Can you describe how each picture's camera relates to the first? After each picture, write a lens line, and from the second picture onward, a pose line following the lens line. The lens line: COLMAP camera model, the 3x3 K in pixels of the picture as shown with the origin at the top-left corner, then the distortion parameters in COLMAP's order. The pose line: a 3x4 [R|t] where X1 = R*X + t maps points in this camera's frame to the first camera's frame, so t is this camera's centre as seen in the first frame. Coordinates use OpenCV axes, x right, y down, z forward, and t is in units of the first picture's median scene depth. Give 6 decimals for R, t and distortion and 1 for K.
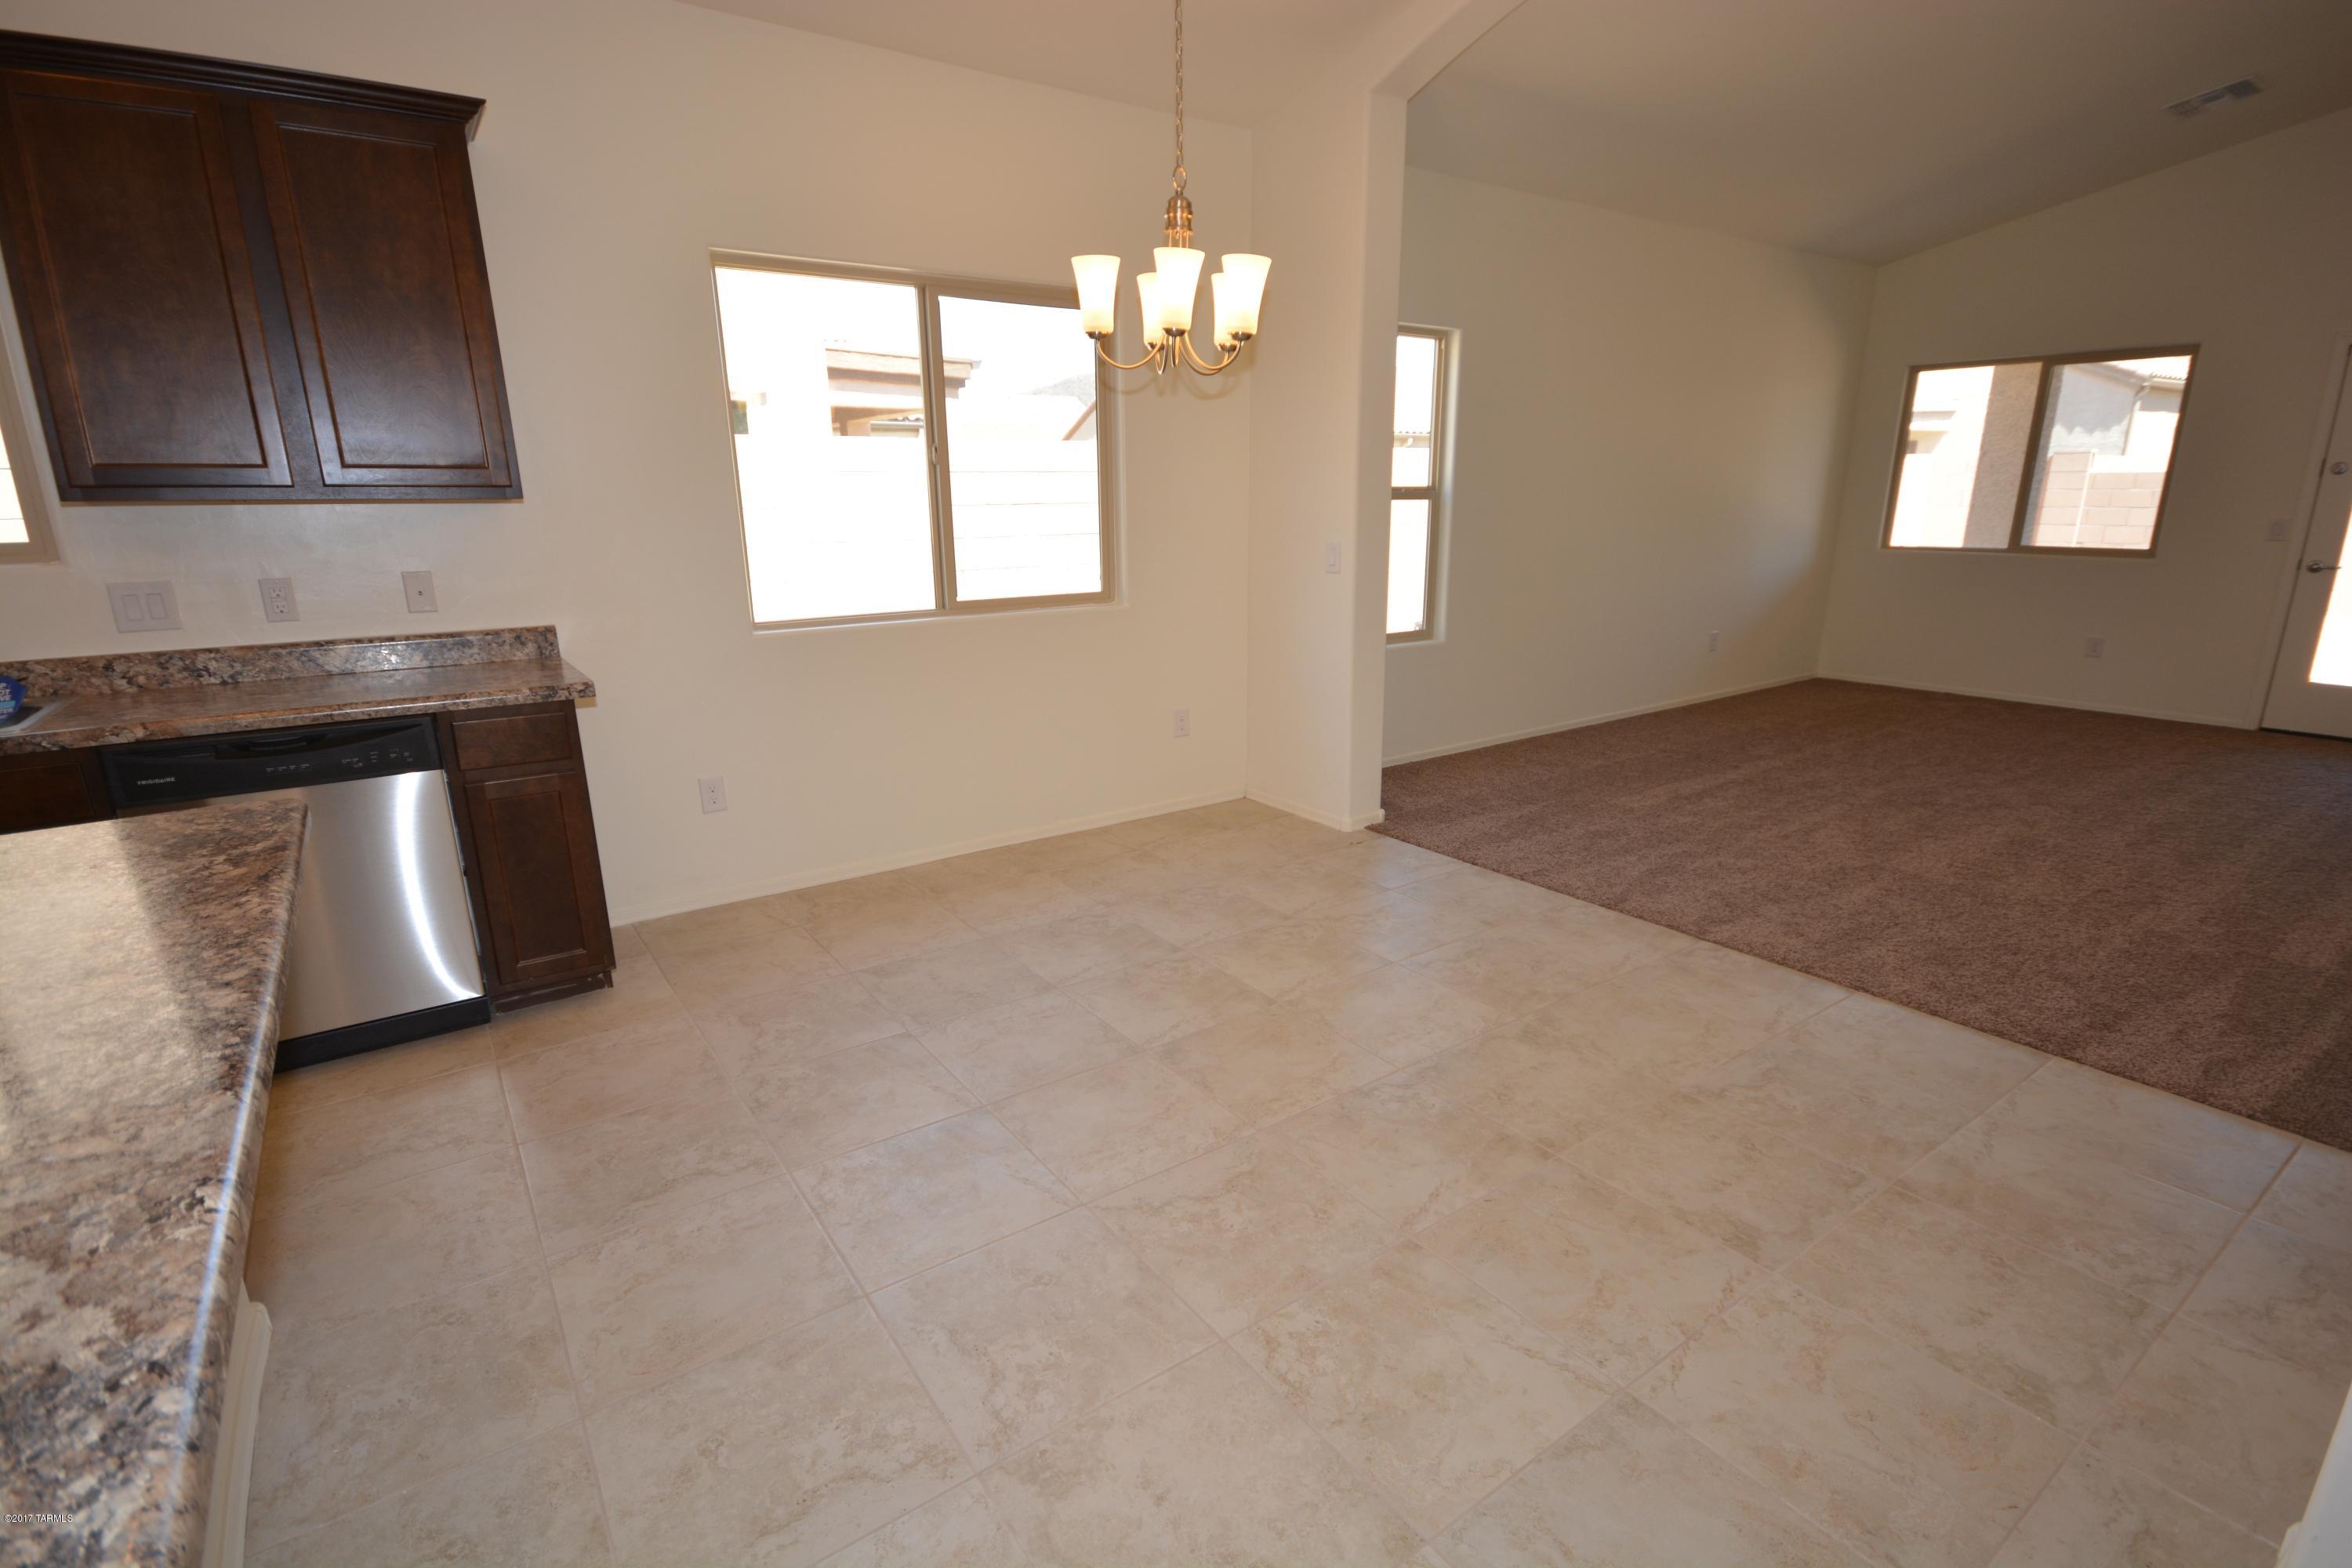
lens RADIAL K [[1104.1, 0, 1171.1], [0, 1104.1, 795.6], [0, 0, 1]] dist [0.015131, -0.010335]
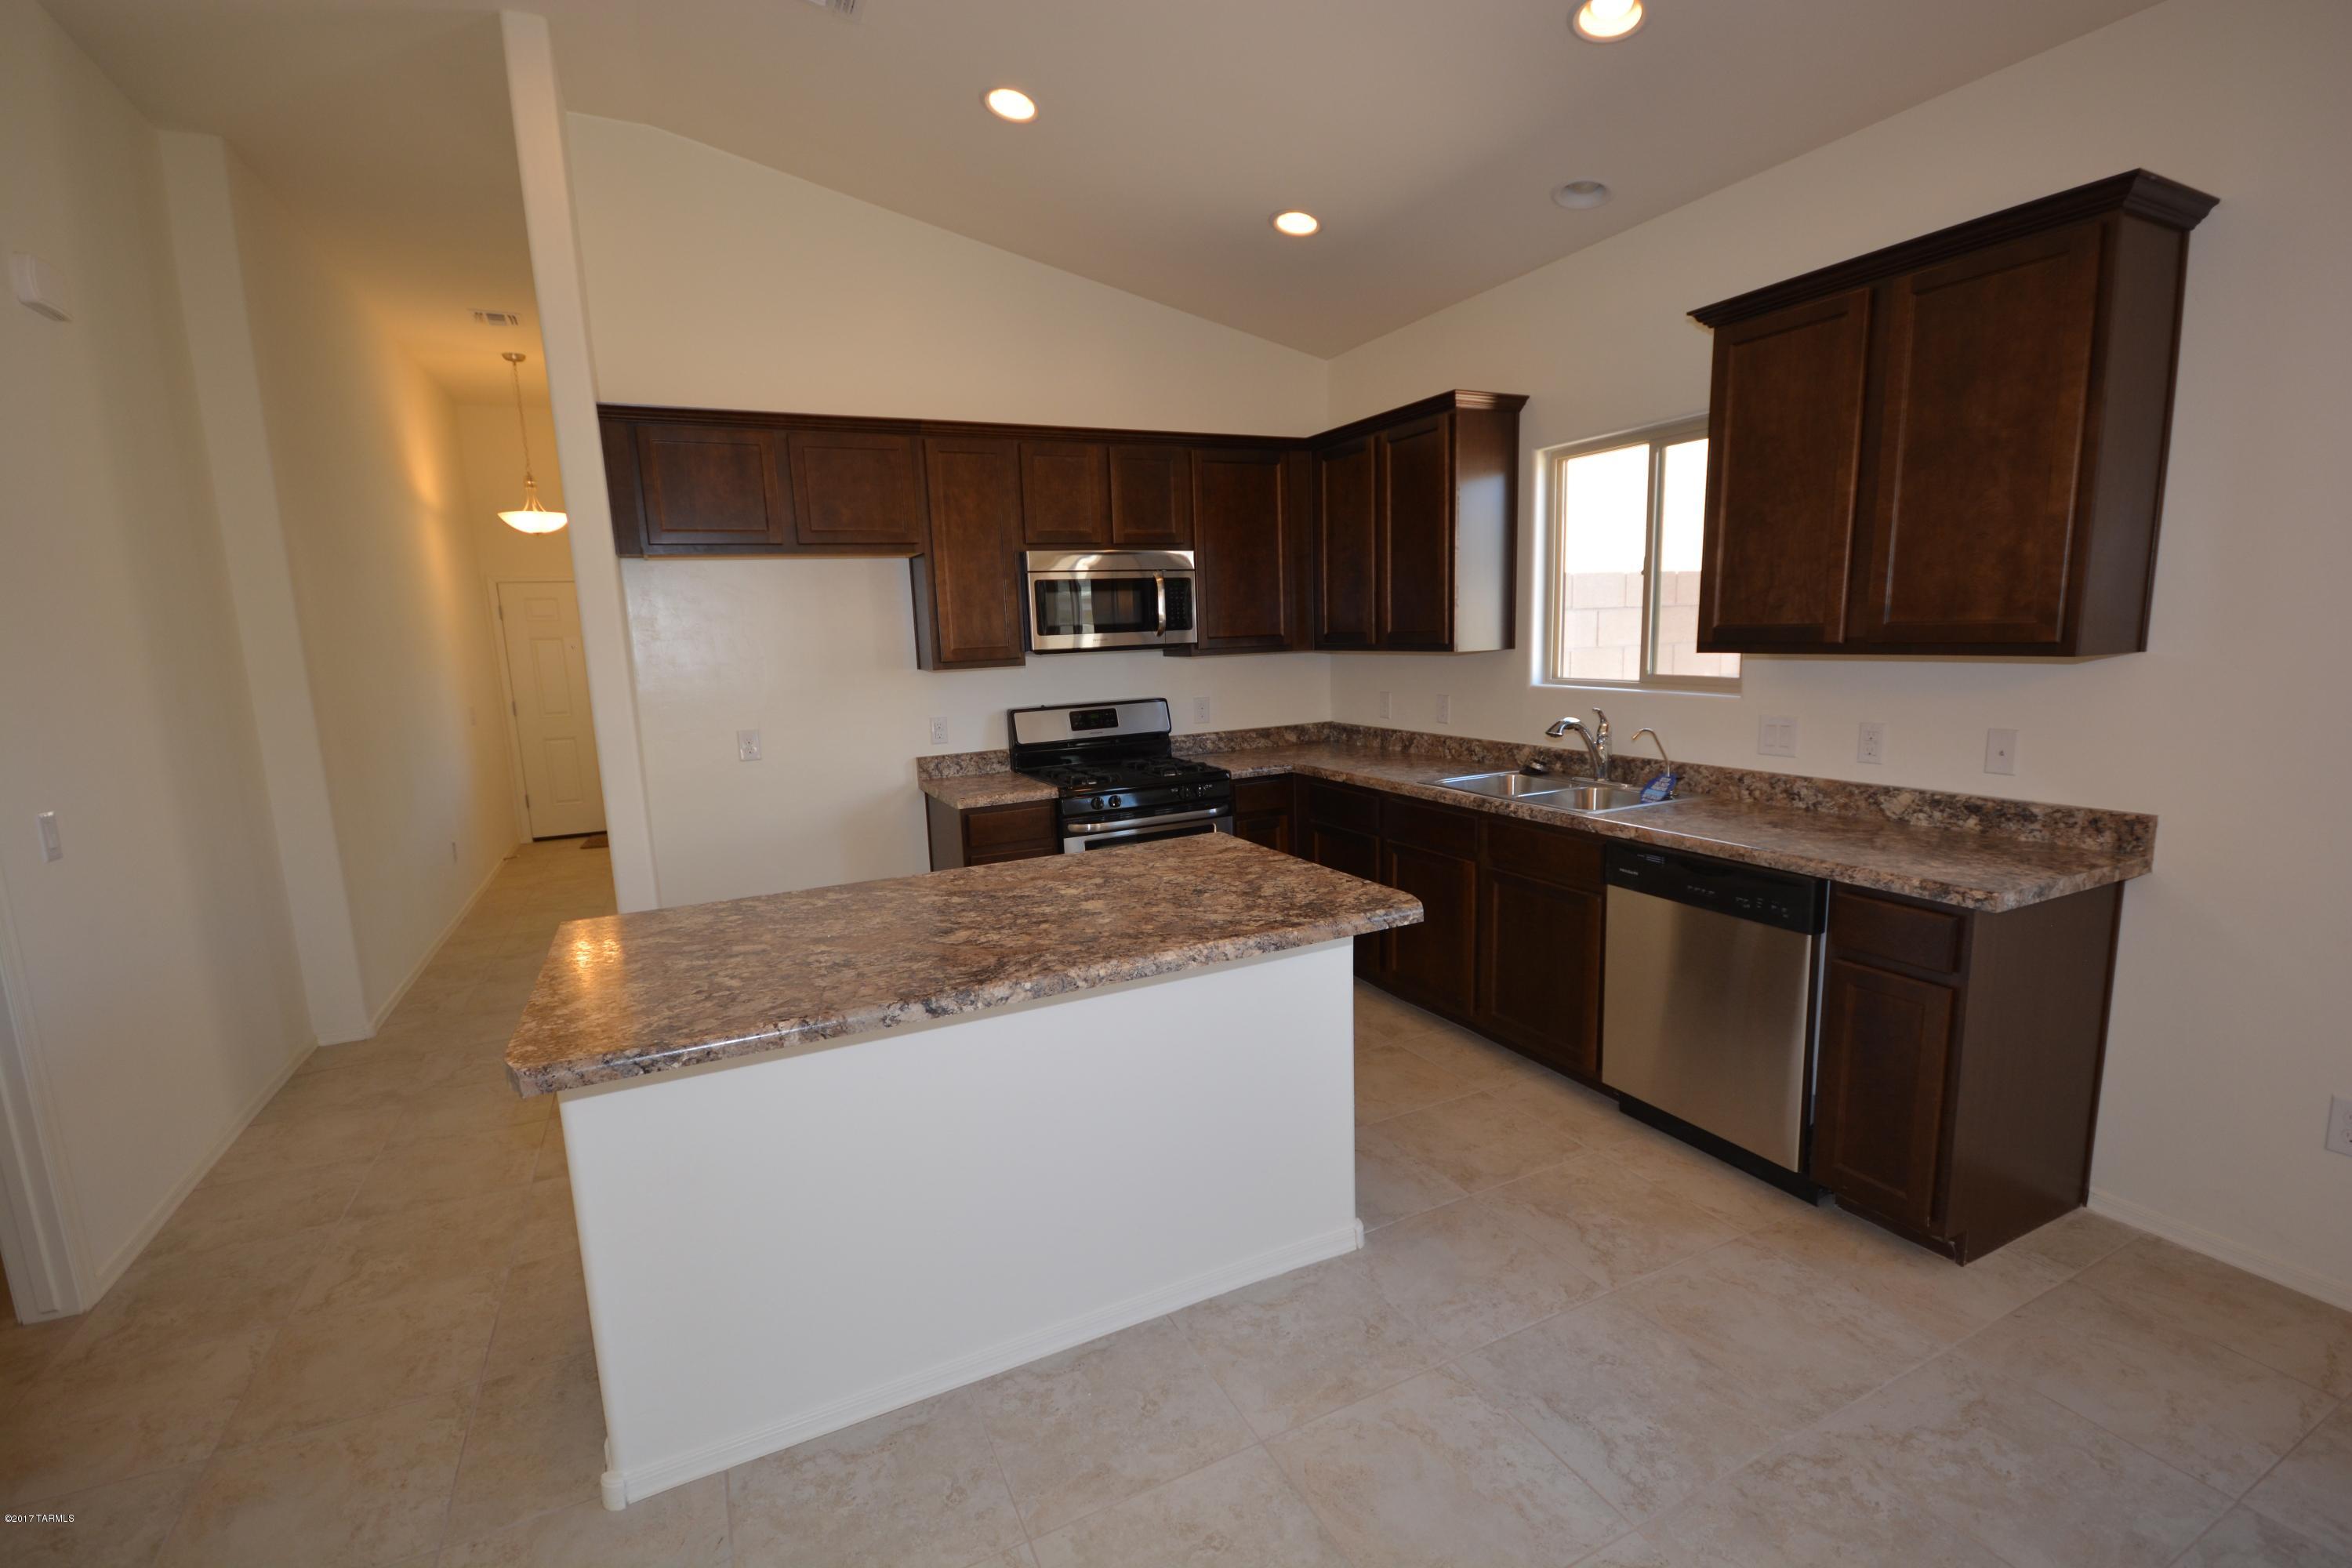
lens RADIAL K [[1033.4, 0, 1169.9], [0, 1033.4, 801.4], [0, 0, 1]] dist [-0.006243, 0.000126]
pose [[-0.170249, 0.177879, -0.969213, 0.232957], [-0.222569, 0.951214, 0.213672, -0.166139], [0.959937, 0.252094, -0.122353, 0.449985]]
